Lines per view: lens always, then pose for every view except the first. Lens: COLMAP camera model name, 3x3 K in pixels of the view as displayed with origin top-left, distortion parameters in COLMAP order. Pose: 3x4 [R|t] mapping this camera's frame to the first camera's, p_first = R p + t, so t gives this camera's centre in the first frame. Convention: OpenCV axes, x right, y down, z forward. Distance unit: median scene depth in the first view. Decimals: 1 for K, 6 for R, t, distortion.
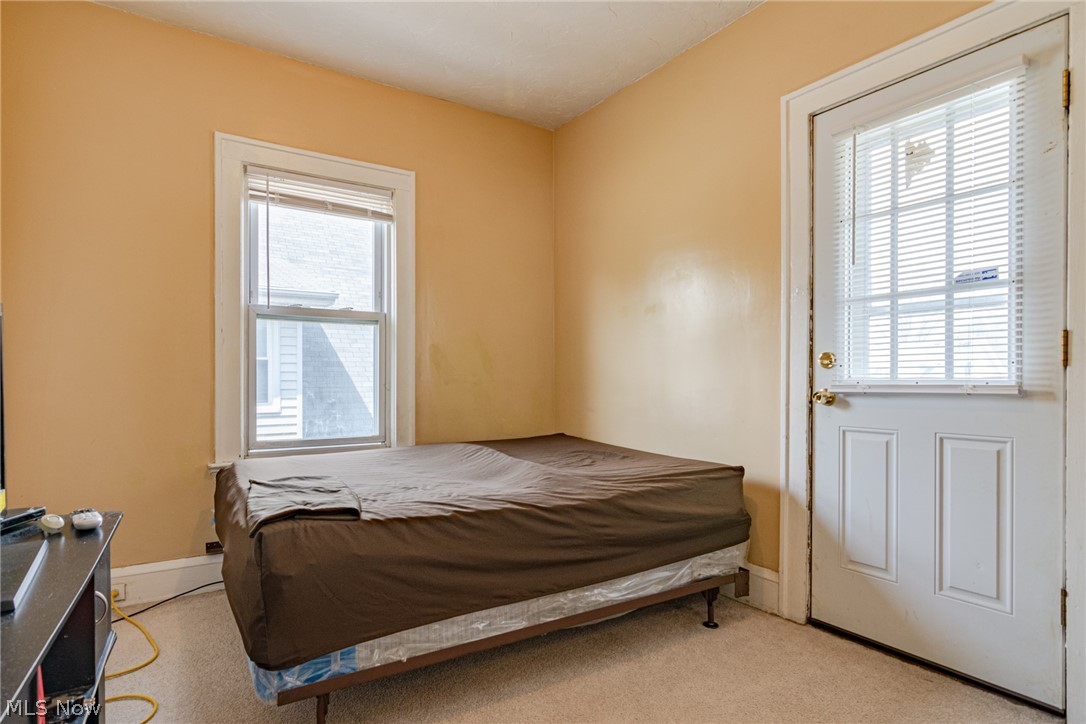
lens RADIAL K [[543.5, 0, 542.7], [0, 543.5, 373.5], [0, 0, 1]] dist [-0.003438, -0.000439]
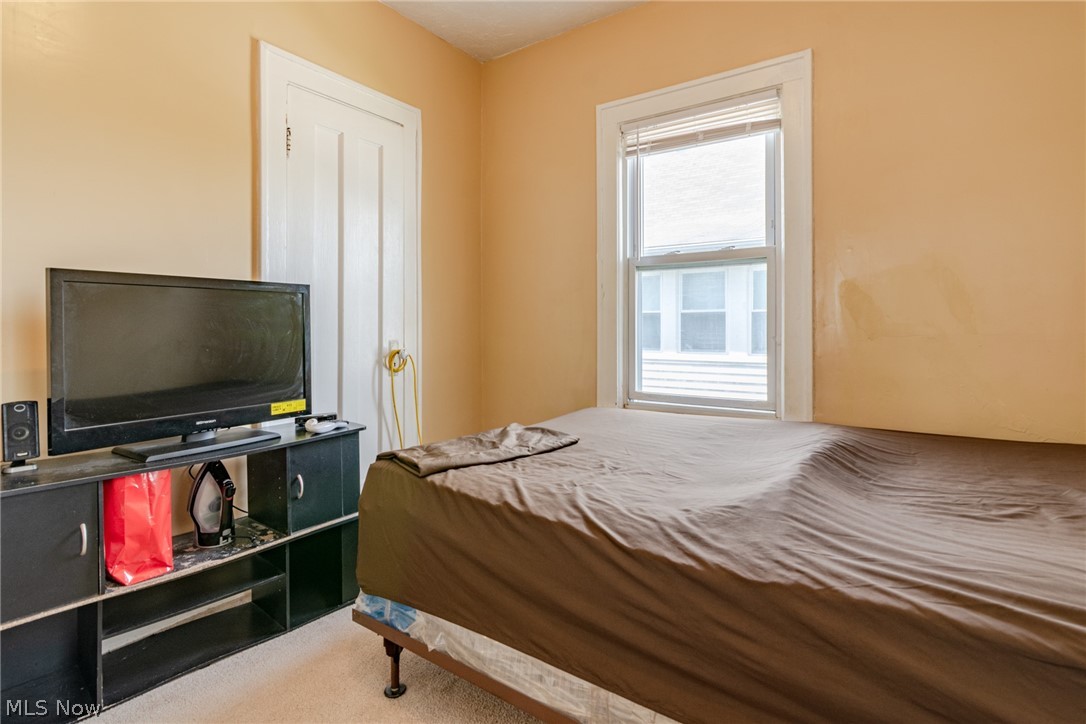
lens RADIAL K [[543.5, 0, 558.0], [0, 543.5, 322.6], [0, 0, 1]] dist [-0.003438, -0.000439]
pose [[0.394085, -0.009233, -0.919028, 0.350096], [0.010383, 0.999930, -0.005593, 0.000033], [0.919016, -0.007339, 0.394153, 0.456680]]
